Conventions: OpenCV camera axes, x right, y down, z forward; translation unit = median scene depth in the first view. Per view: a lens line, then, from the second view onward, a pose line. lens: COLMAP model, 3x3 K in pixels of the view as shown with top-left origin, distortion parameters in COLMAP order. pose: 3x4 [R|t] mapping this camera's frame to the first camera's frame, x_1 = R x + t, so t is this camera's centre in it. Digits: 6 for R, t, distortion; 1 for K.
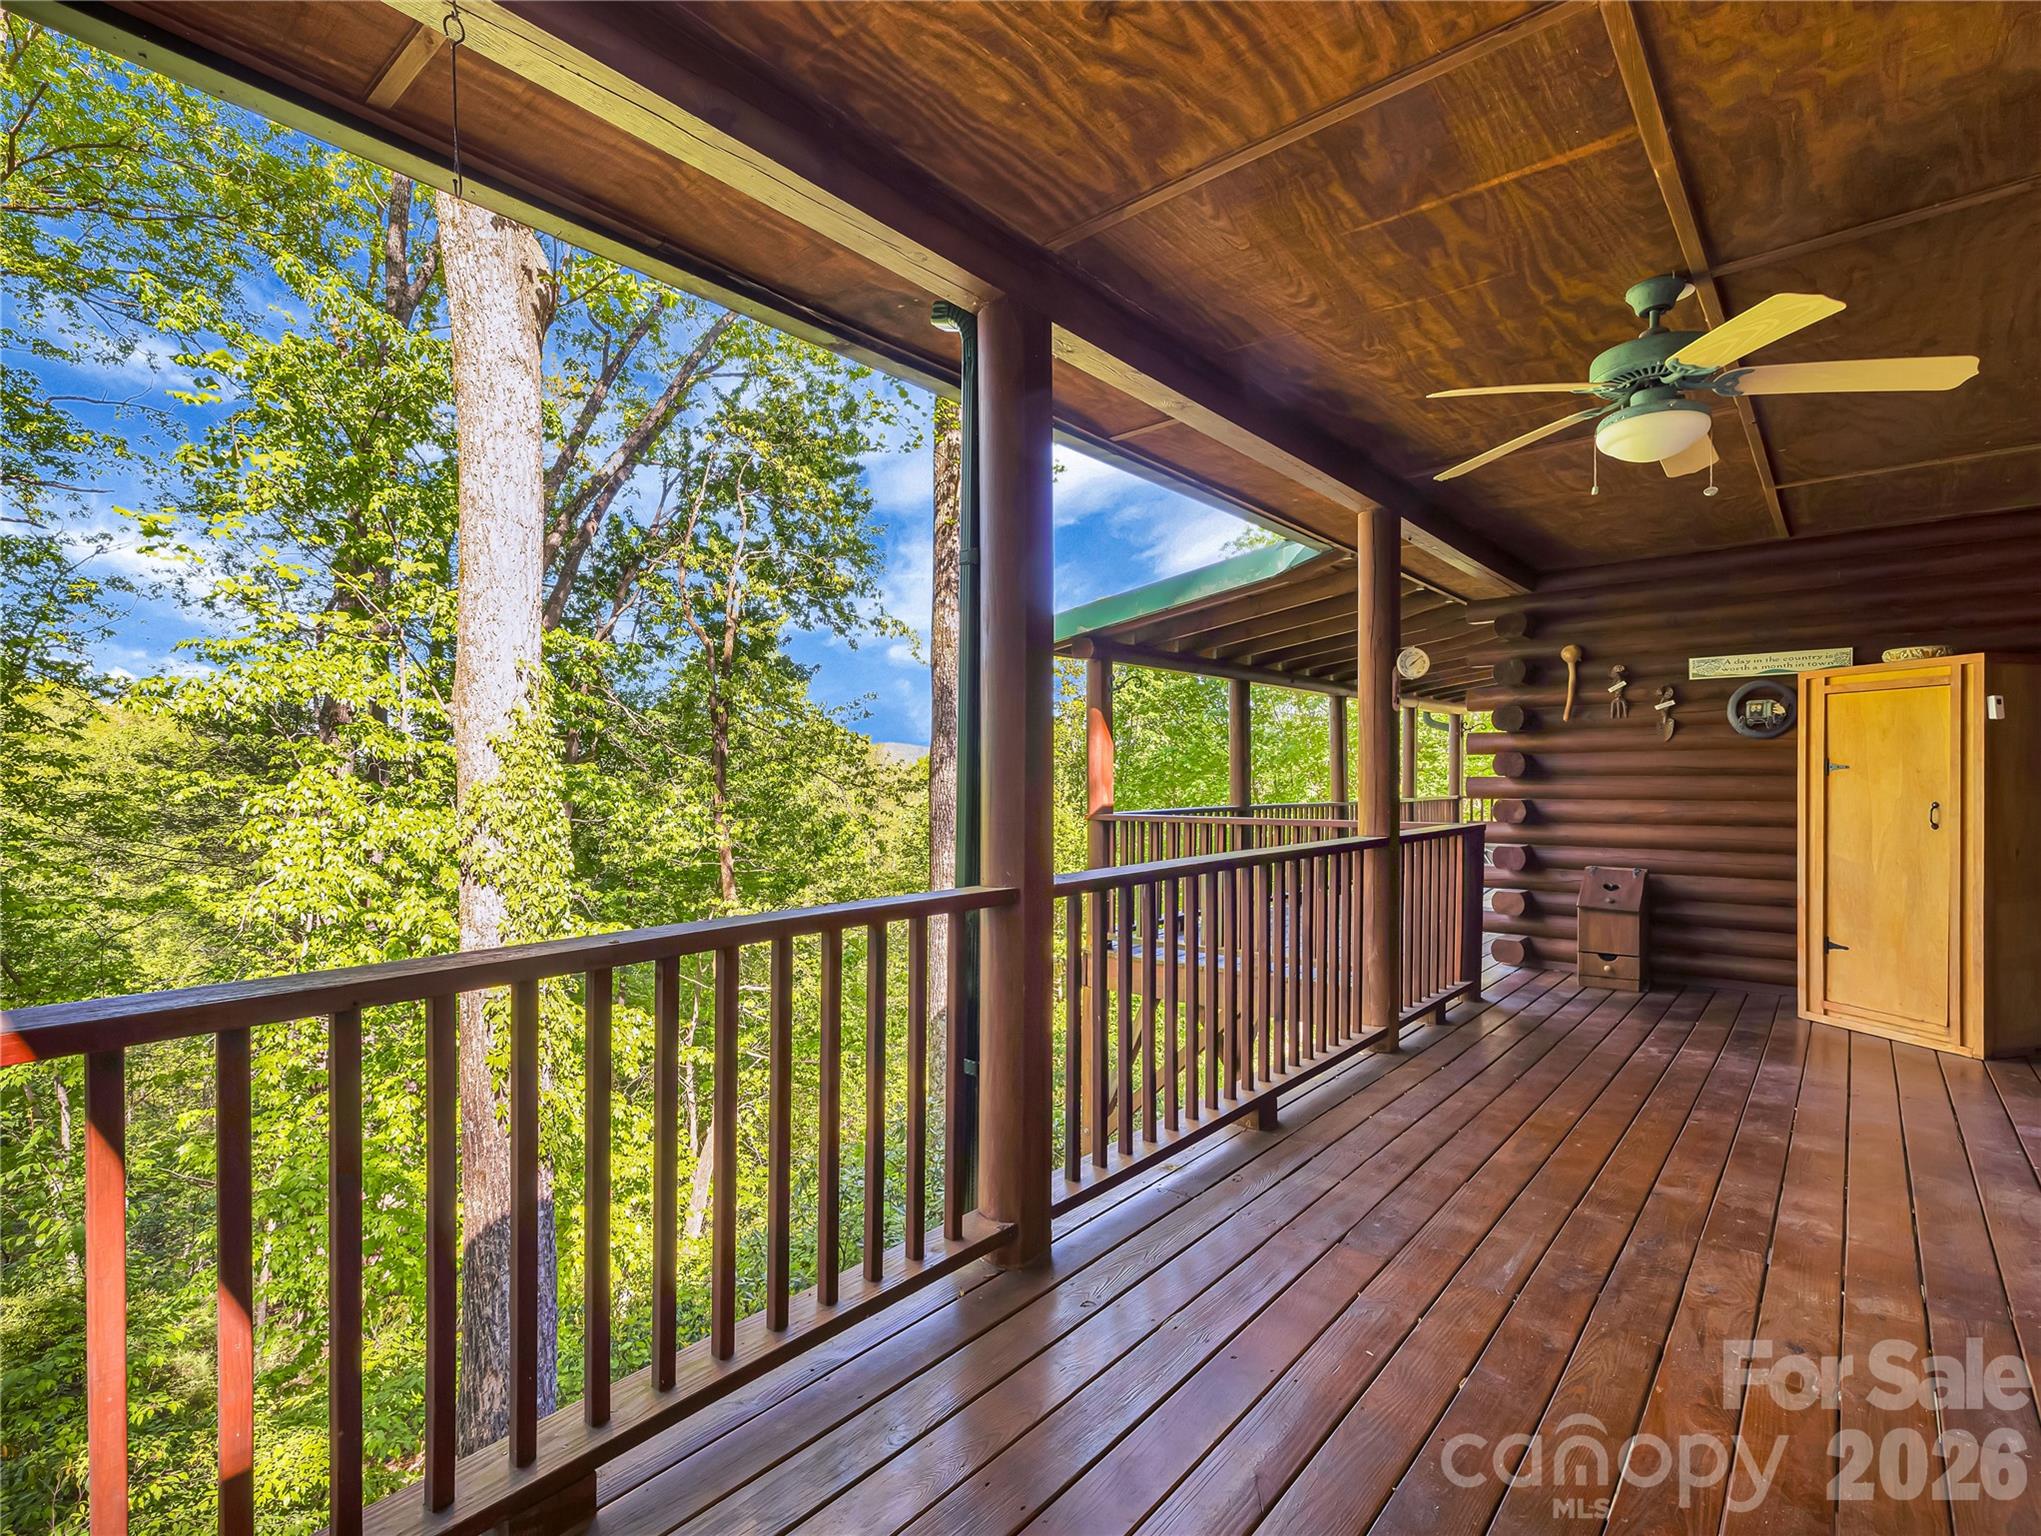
lens RADIAL K [[963.6, 0, 1023.5], [0, 963.6, 779.2], [0, 0, 1]] dist [-0.000049, 0.000192]
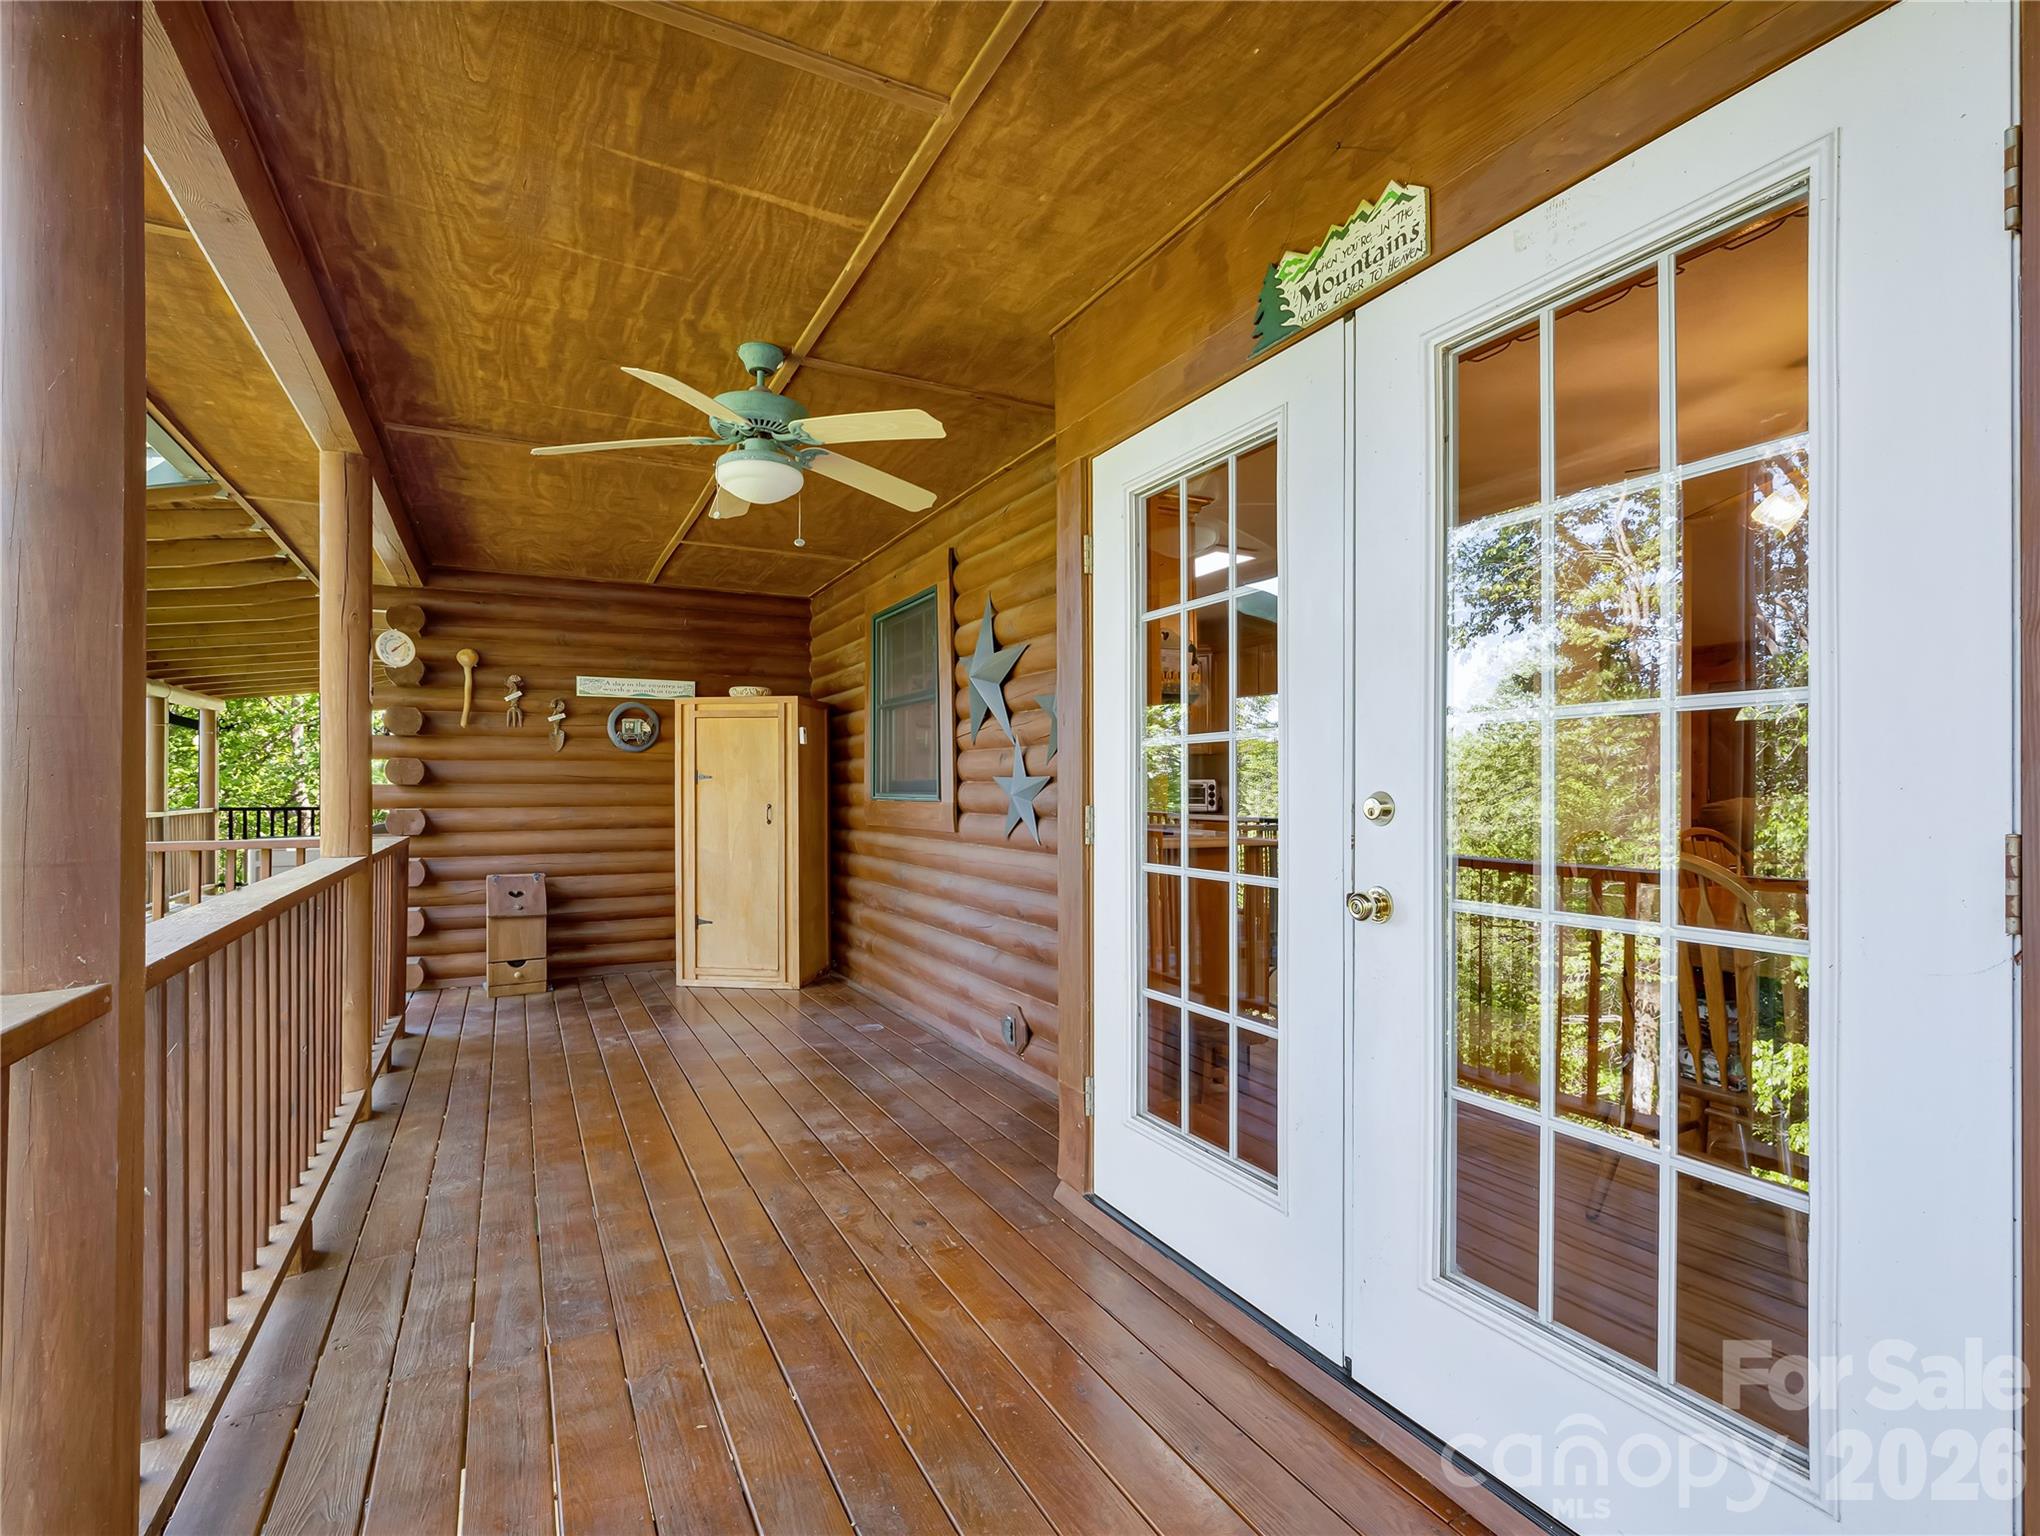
lens RADIAL K [[957.5, 0, 1016.5], [0, 957.5, 775.3], [0, 0, 1]] dist [0.000391, -0.000252]
pose [[0.386475, 0.012448, 0.922216, -0.136945], [0.001012, 0.999903, -0.013921, 0.002606], [-0.922299, 0.006313, 0.386425, 0.150705]]
